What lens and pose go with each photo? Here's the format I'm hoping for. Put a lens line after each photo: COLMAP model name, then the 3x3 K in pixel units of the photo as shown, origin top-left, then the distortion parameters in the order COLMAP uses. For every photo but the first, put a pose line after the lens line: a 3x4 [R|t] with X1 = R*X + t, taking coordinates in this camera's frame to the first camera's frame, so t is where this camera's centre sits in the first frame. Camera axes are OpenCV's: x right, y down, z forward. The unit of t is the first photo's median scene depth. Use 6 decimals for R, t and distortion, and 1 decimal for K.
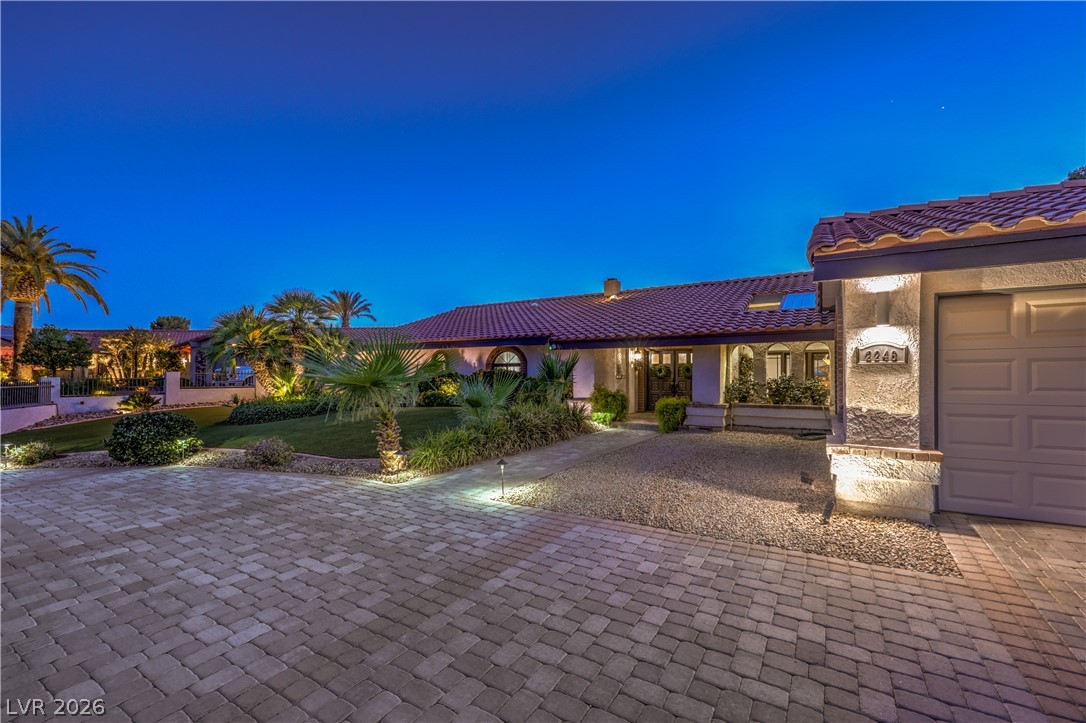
lens RADIAL K [[454.1, 0, 547.8], [0, 454.1, 362.2], [0, 0, 1]] dist [-0.009264, 0.000061]
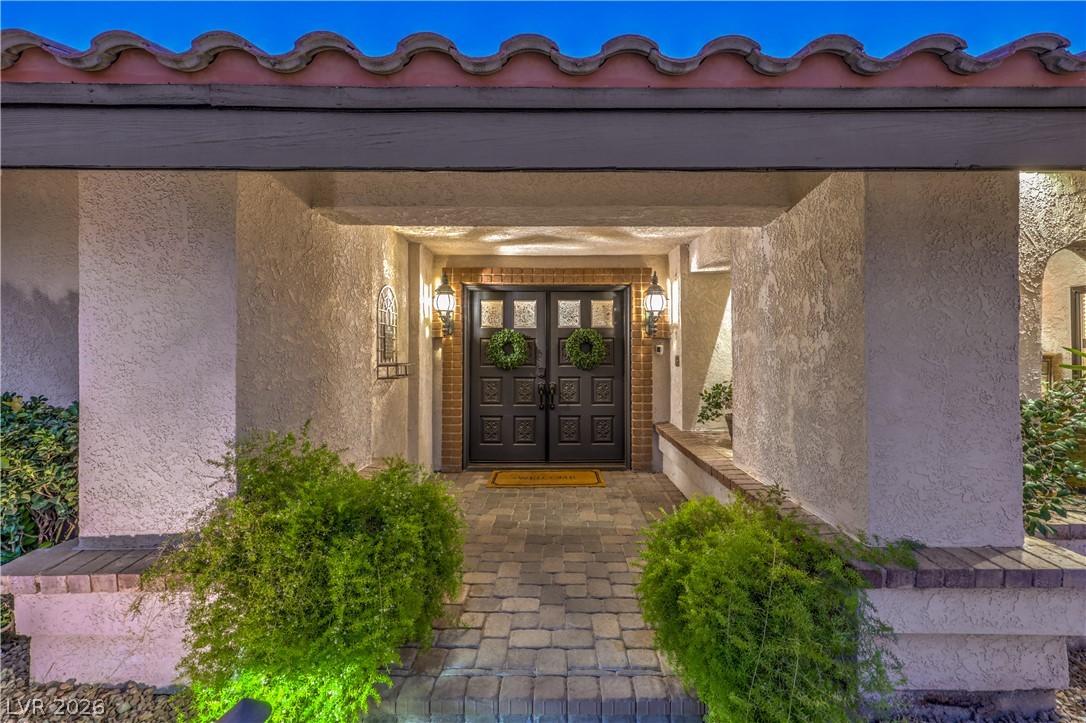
lens RADIAL K [[454.1, 0, 555.8], [0, 454.1, 338.0], [0, 0, 1]] dist [-0.009264, 0.000061]
pose [[0.848437, 0.009144, 0.529218, 0.095905], [-0.013096, 0.999907, 0.003719, 0.009725], [-0.529135, -0.010086, 0.848478, 0.692383]]
